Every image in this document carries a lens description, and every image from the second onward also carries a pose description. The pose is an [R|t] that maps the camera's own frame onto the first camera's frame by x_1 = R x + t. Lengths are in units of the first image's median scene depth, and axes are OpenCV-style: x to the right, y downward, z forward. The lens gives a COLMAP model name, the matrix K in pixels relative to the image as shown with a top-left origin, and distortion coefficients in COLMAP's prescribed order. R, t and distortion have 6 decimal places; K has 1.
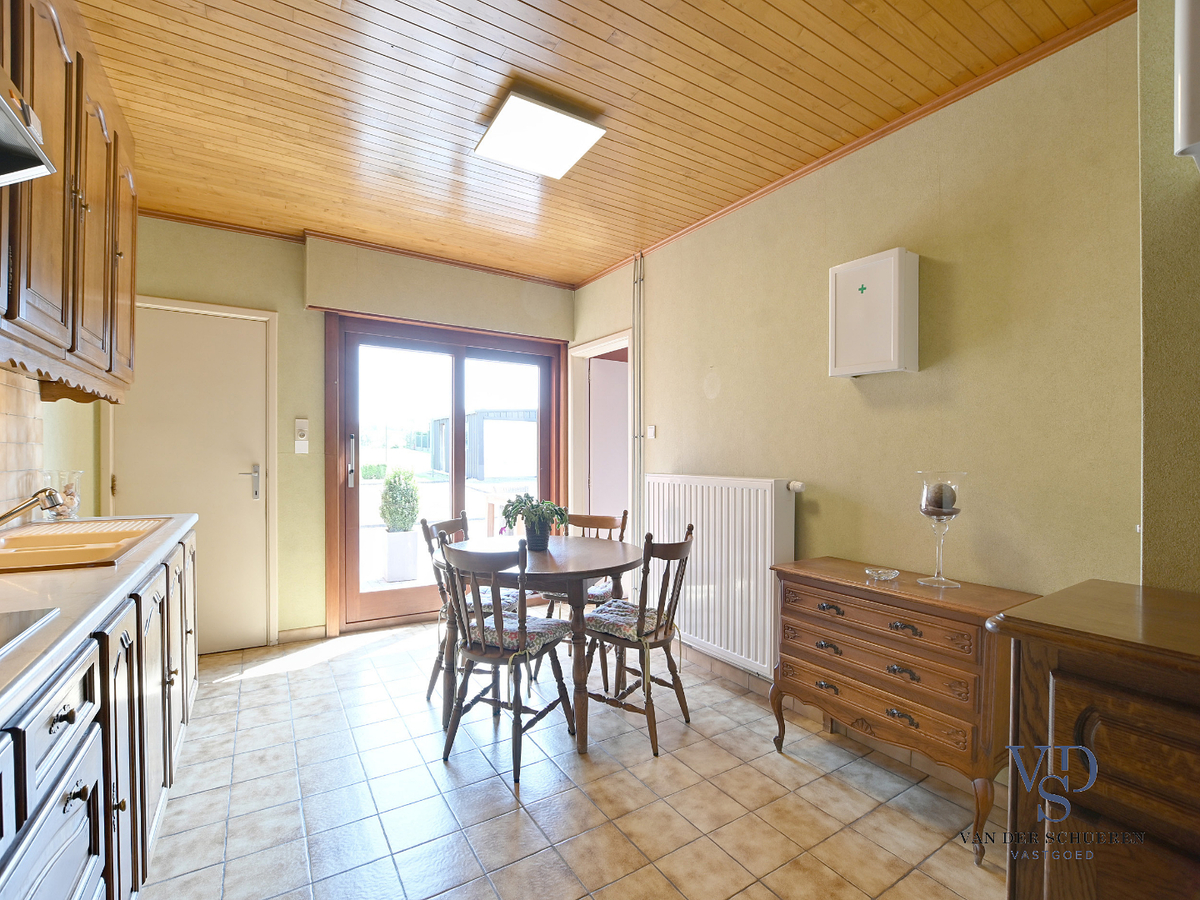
lens RADIAL K [[524.5, 0, 592.8], [0, 524.5, 455.5], [0, 0, 1]] dist [-0.028779, 0.003996]
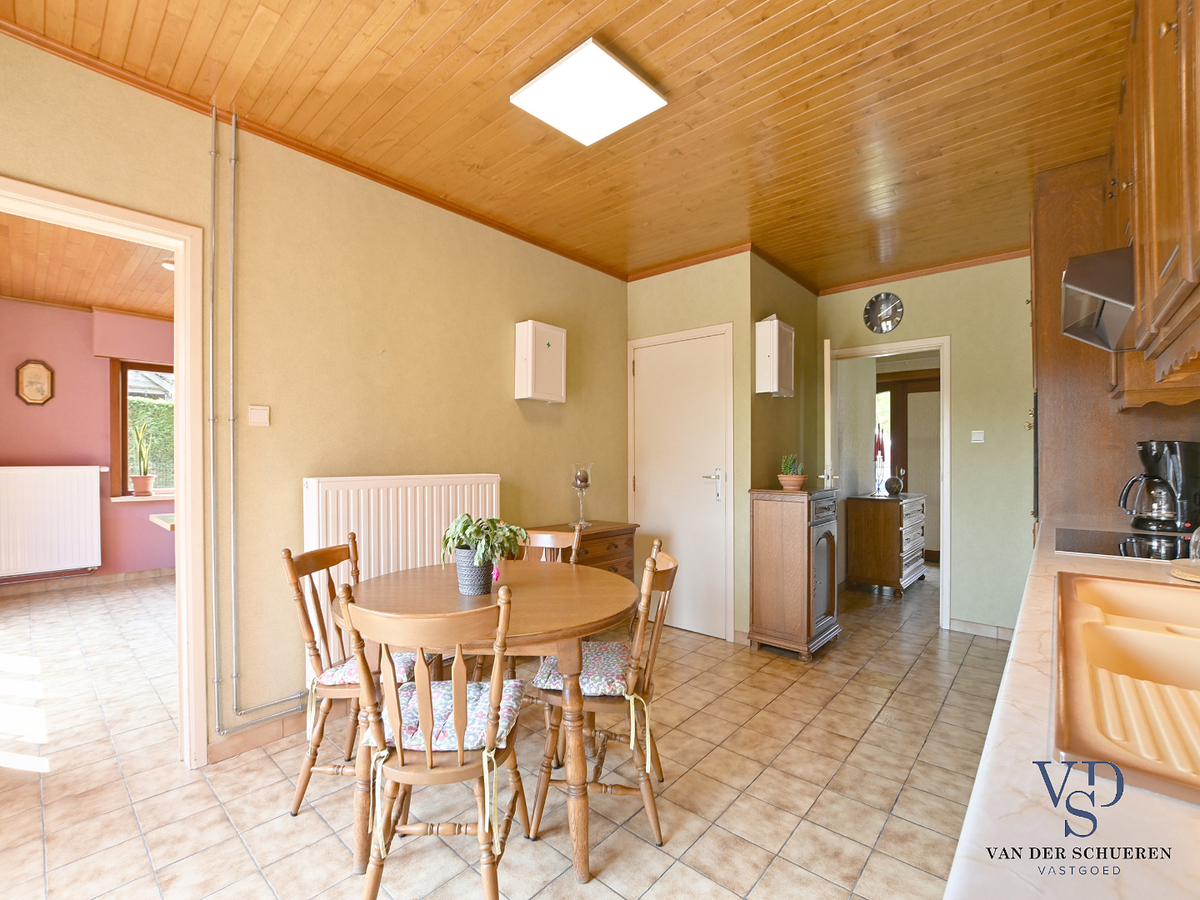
lens RADIAL K [[524.5, 0, 595.6], [0, 524.5, 456.1], [0, 0, 1]] dist [-0.028779, 0.003996]
pose [[-0.274836, -0.002774, 0.961487, -1.006409], [-0.004132, 0.999990, 0.001704, 0.000794], [-0.961482, -0.003504, -0.274845, 1.312681]]
